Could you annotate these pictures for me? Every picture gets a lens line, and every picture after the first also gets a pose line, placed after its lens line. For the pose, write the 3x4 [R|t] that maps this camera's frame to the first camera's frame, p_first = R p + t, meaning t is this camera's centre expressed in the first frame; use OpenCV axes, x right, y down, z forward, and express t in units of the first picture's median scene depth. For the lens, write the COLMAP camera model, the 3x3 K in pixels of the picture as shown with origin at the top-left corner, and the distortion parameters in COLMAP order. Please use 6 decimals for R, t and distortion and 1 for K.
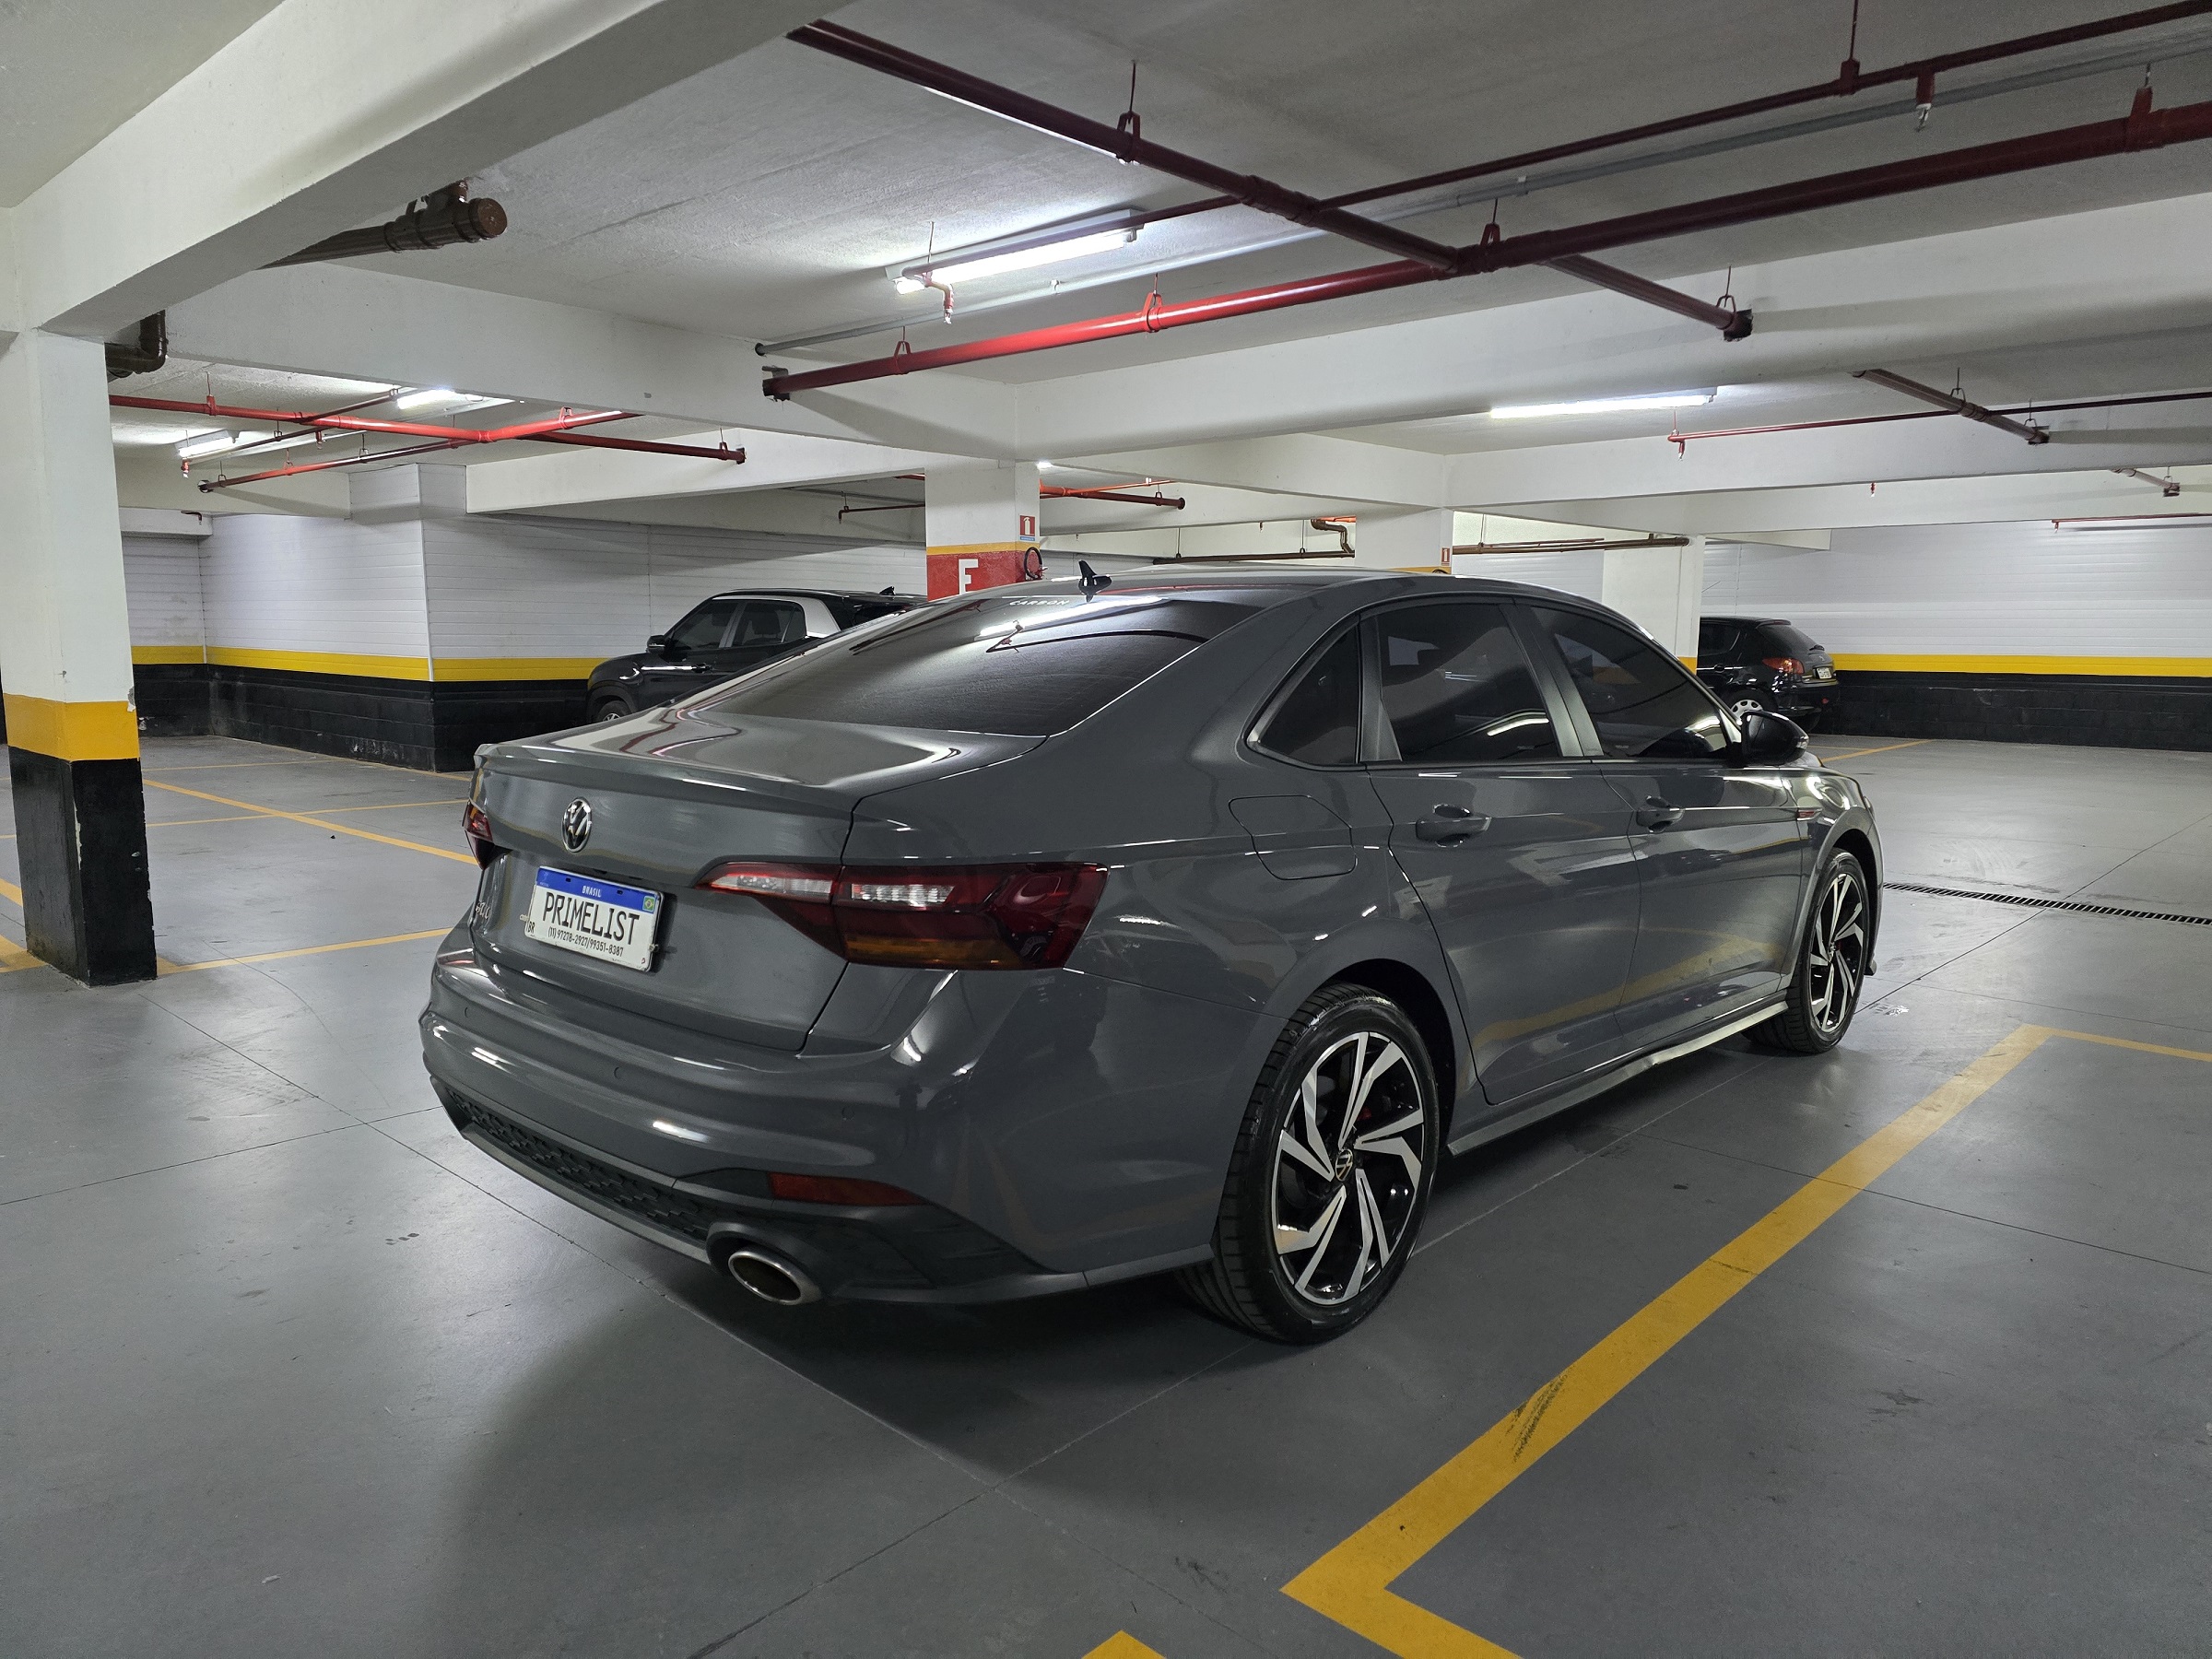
lens RADIAL K [[1497.1, 0, 1086.7], [0, 1497.1, 841.8], [0, 0, 1]] dist [0.043080, -0.042554]
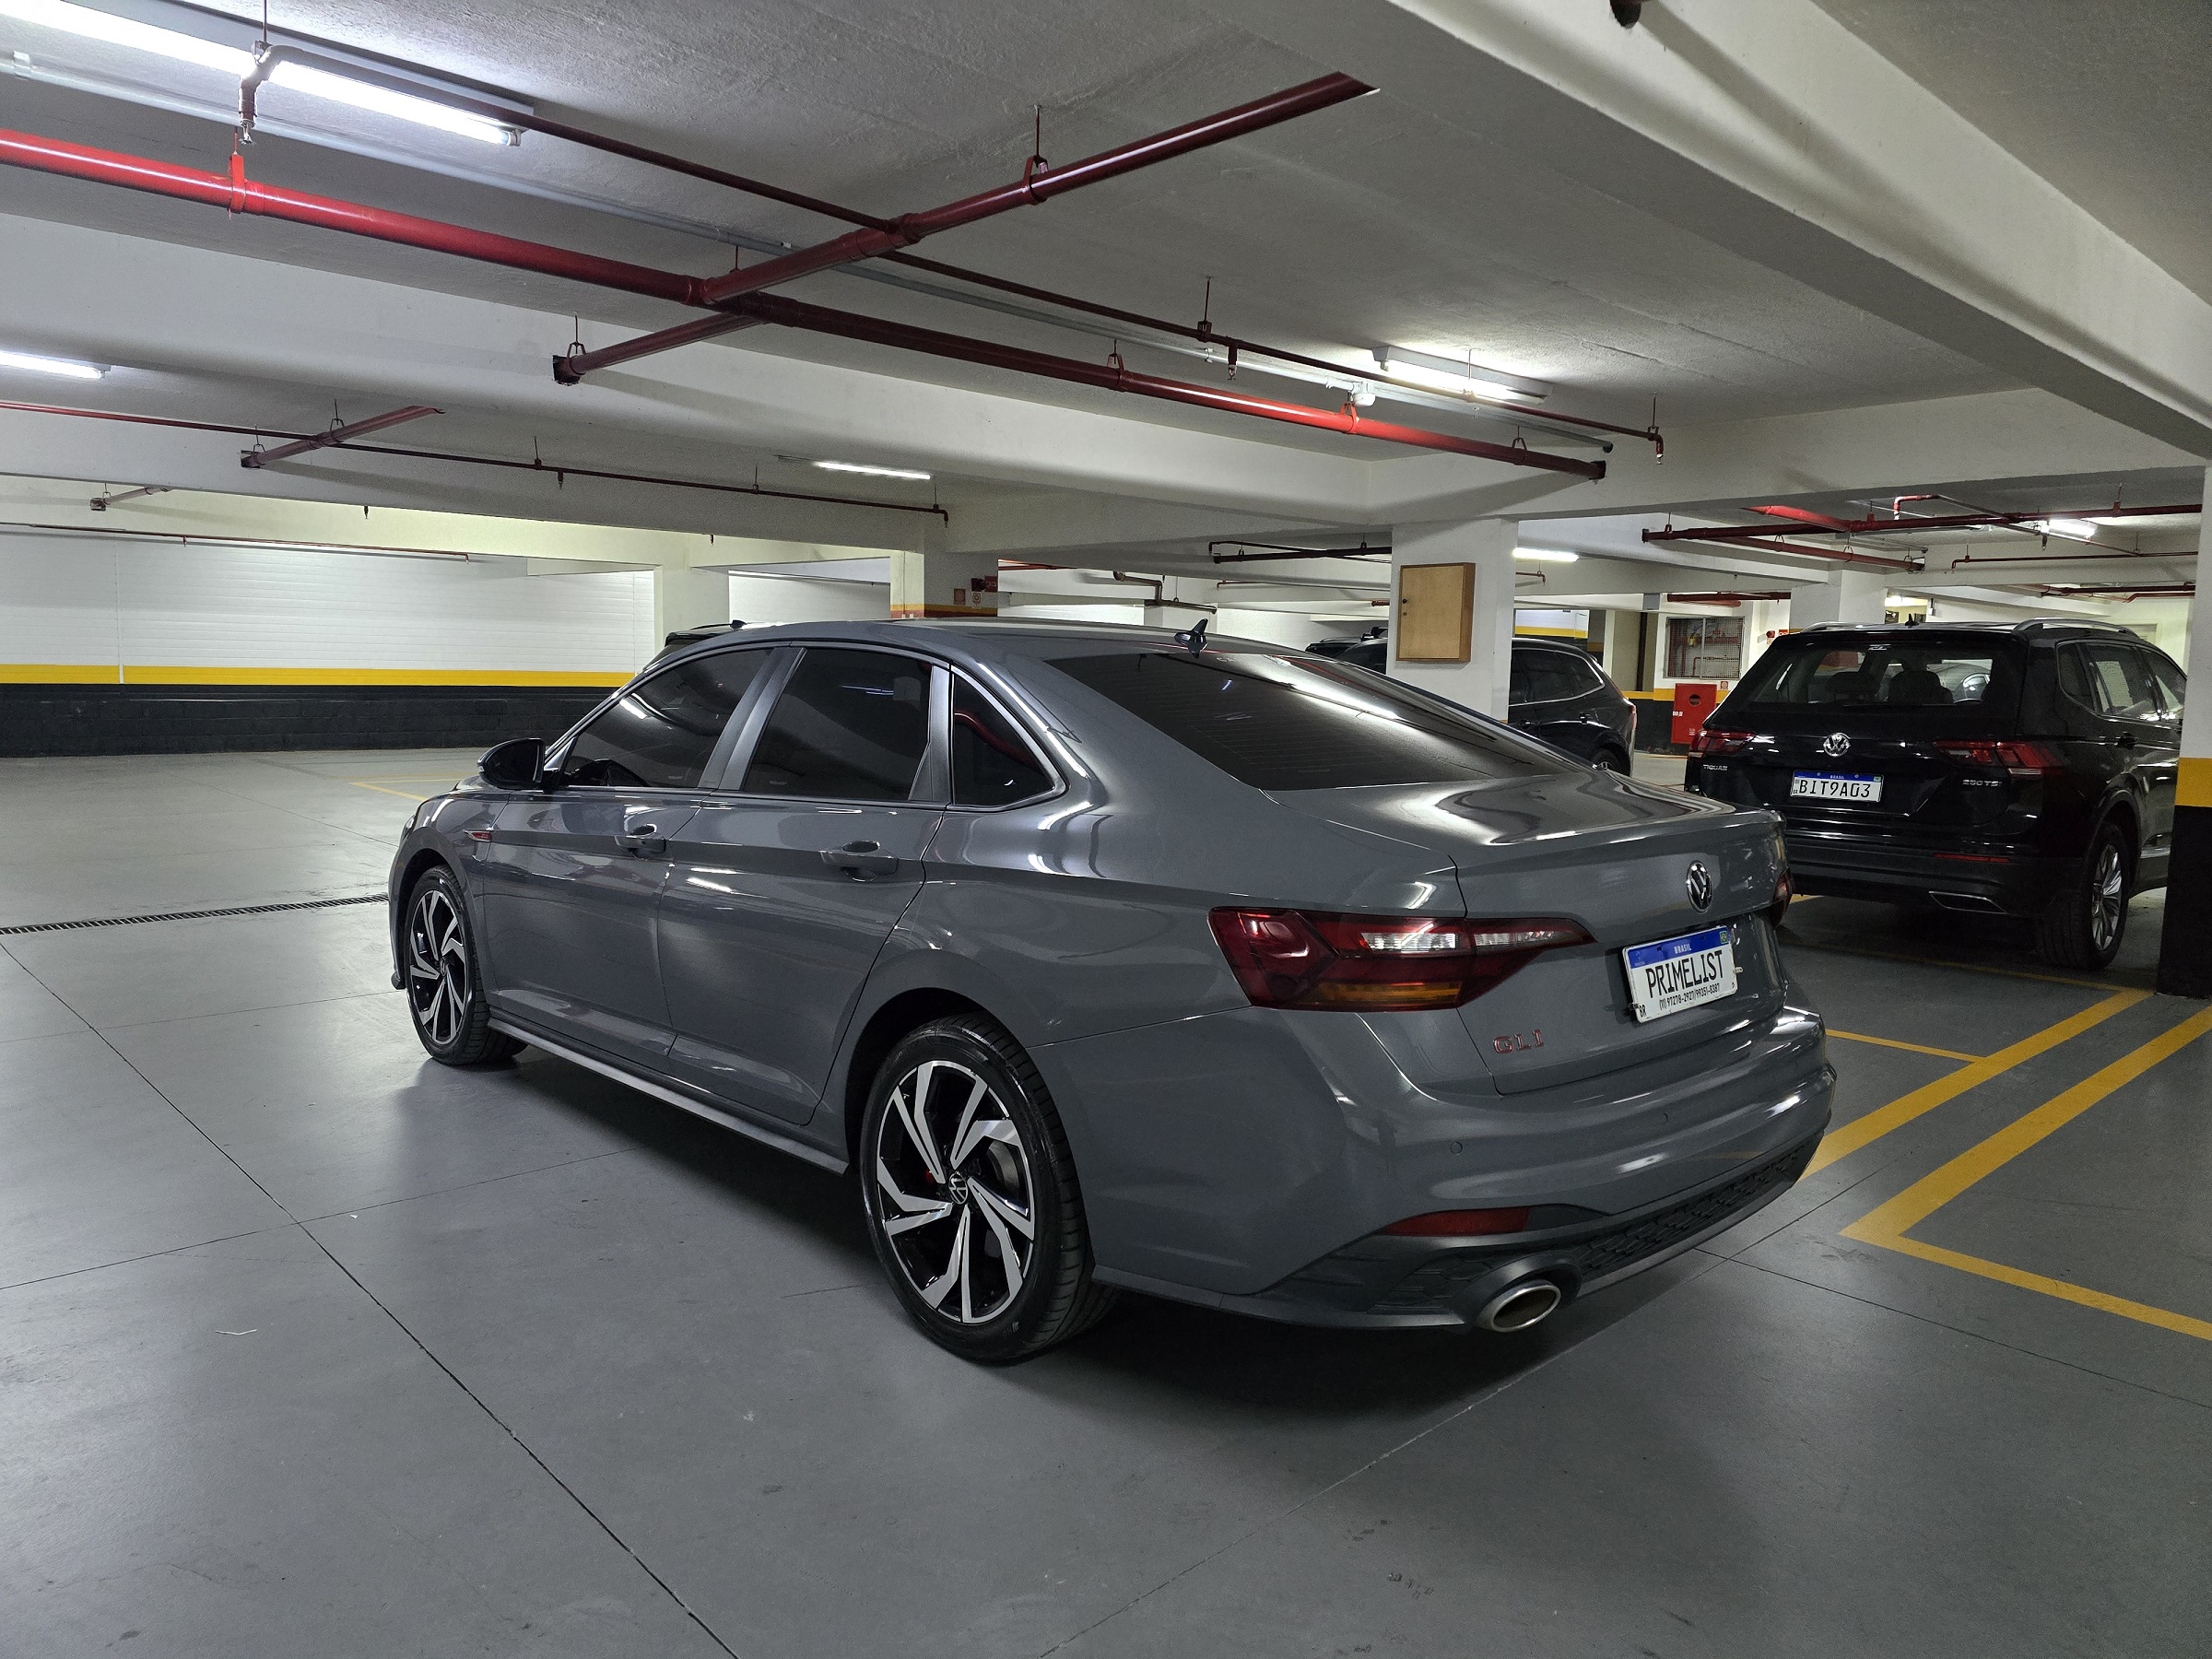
lens RADIAL K [[1497.1, 0, 1123.1], [0, 1497.1, 826.6], [0, 0, 1]] dist [0.043080, -0.042554]
pose [[0.047061, -0.105252, 0.993331, -0.732697], [0.110984, 0.988827, 0.099517, -0.106358], [-0.992707, 0.105561, 0.058217, 0.691712]]
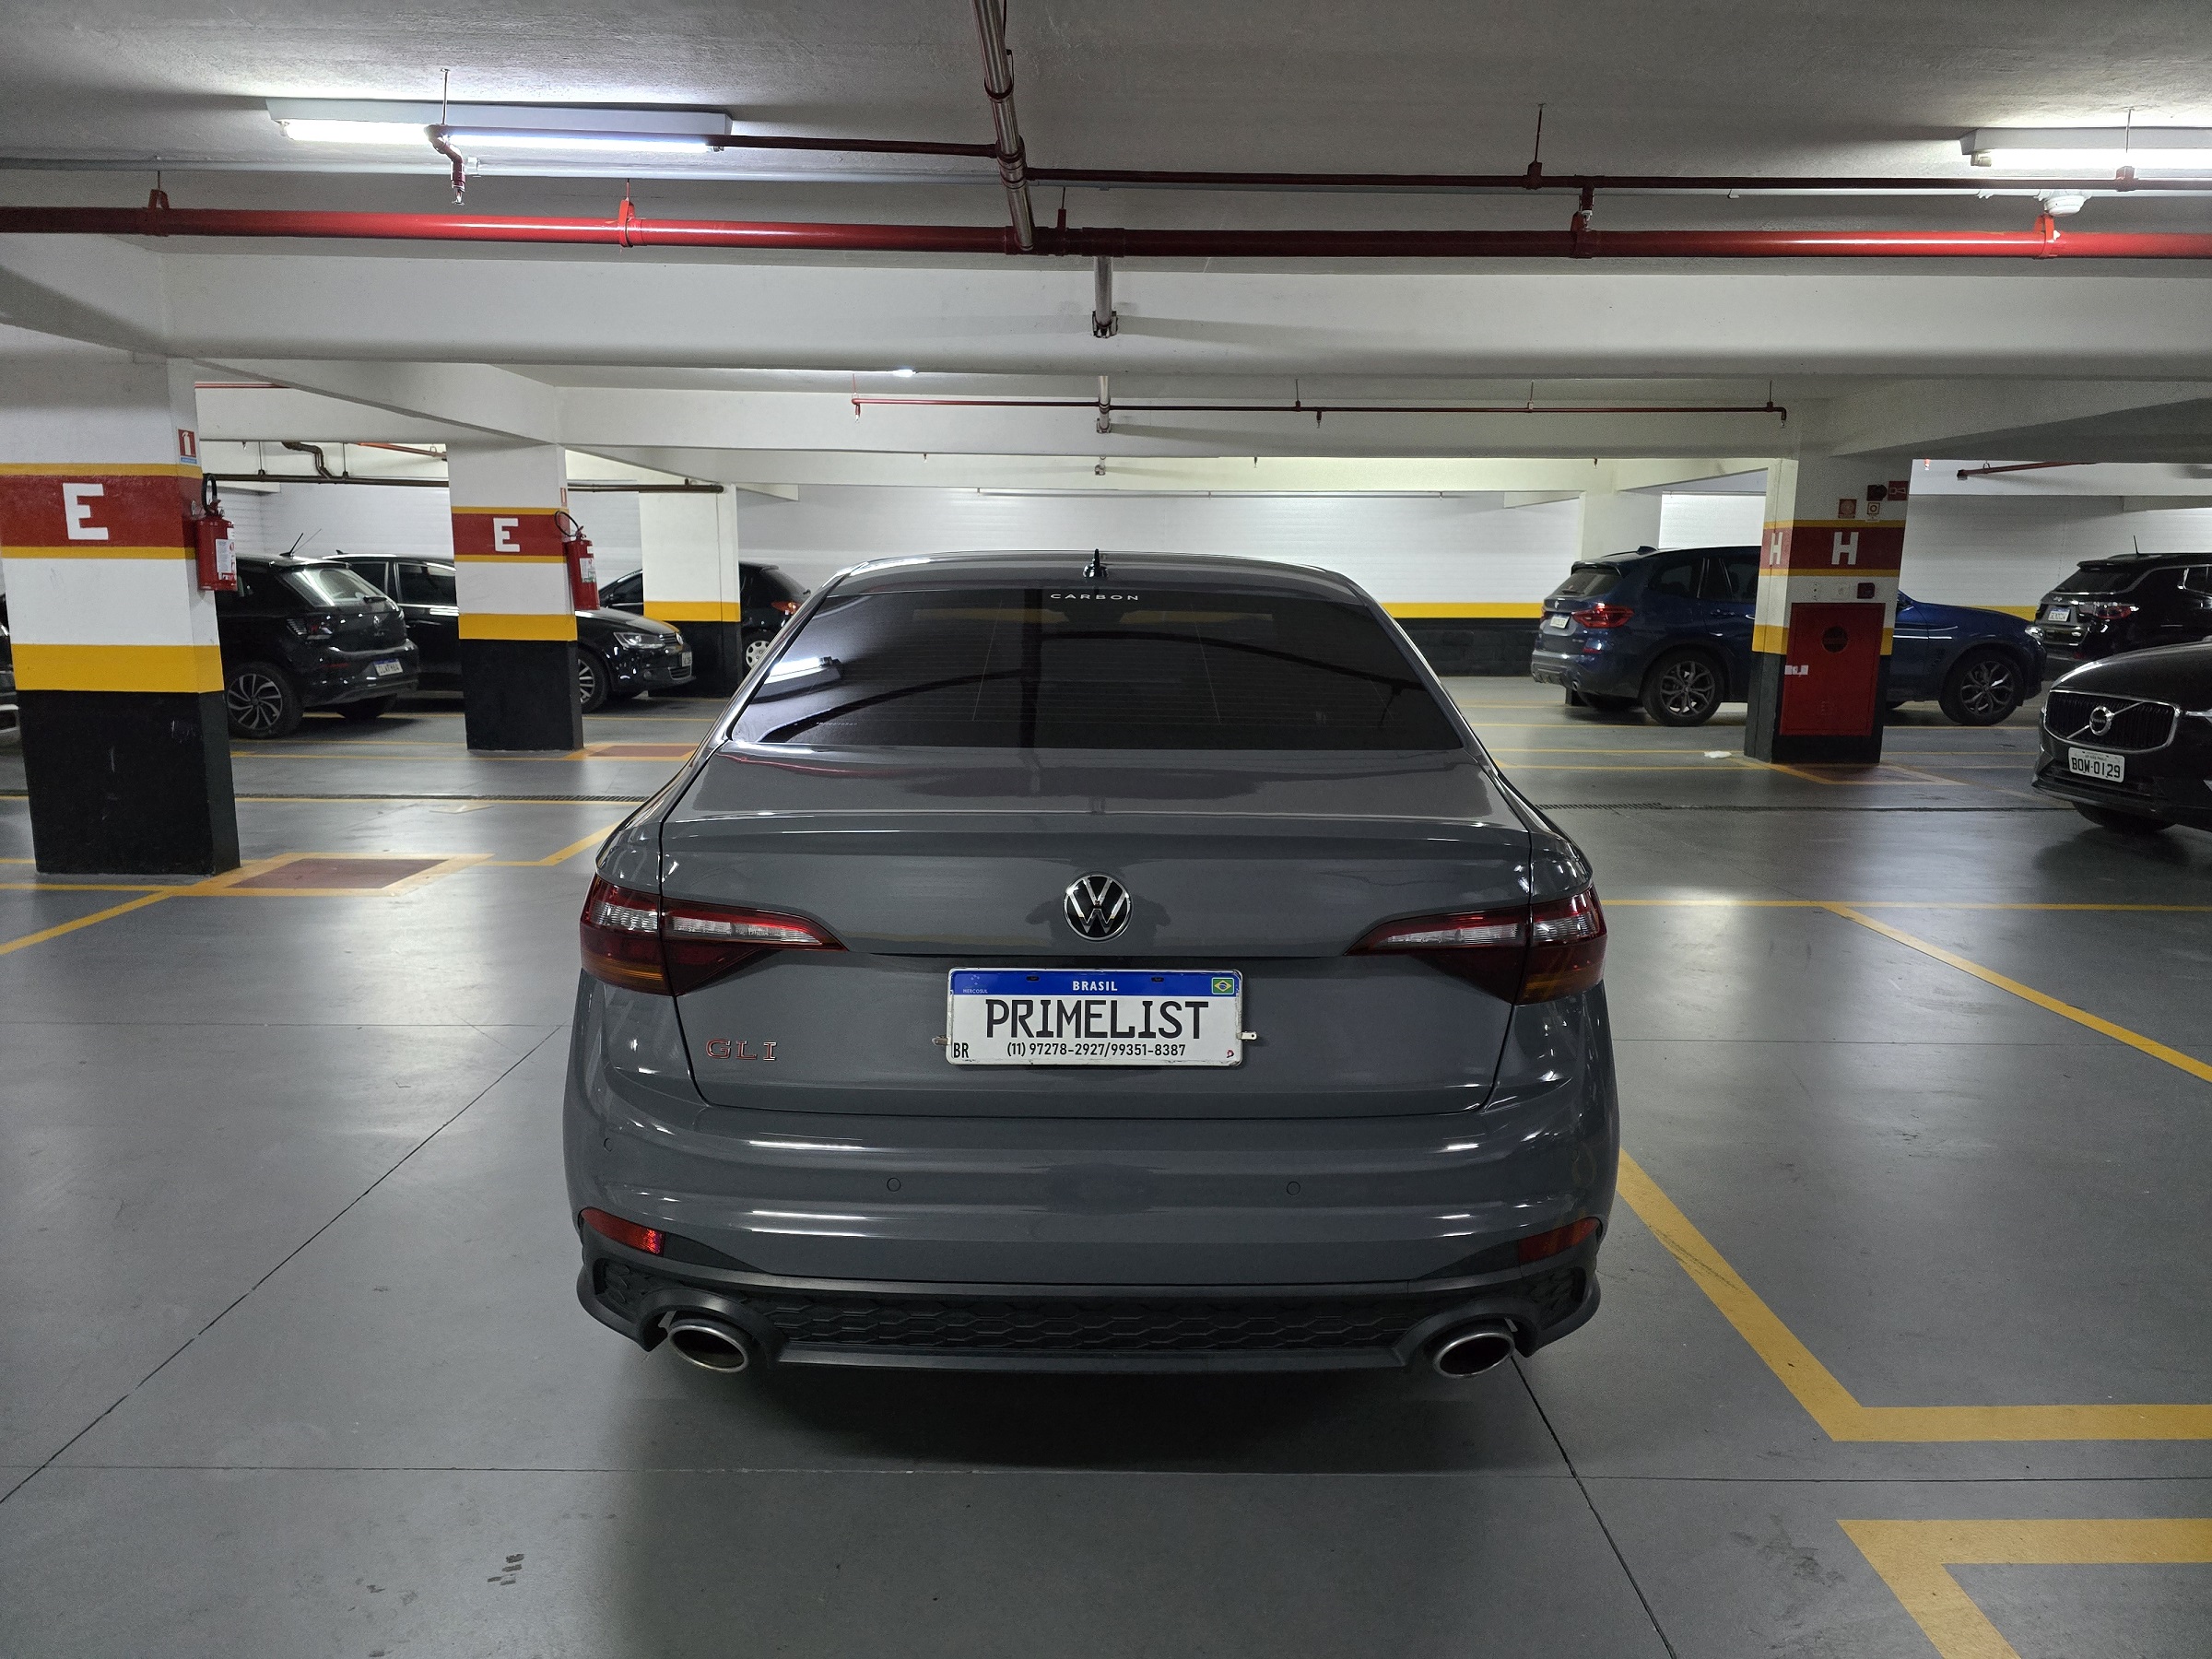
lens RADIAL K [[1497.1, 0, 1115.7], [0, 1497.1, 847.9], [0, 0, 1]] dist [0.043080, -0.042554]
pose [[0.716211, -0.119390, 0.687595, -0.449381], [0.085911, 0.992847, 0.082905, -0.054872], [-0.692575, -0.000305, 0.721346, 0.218441]]
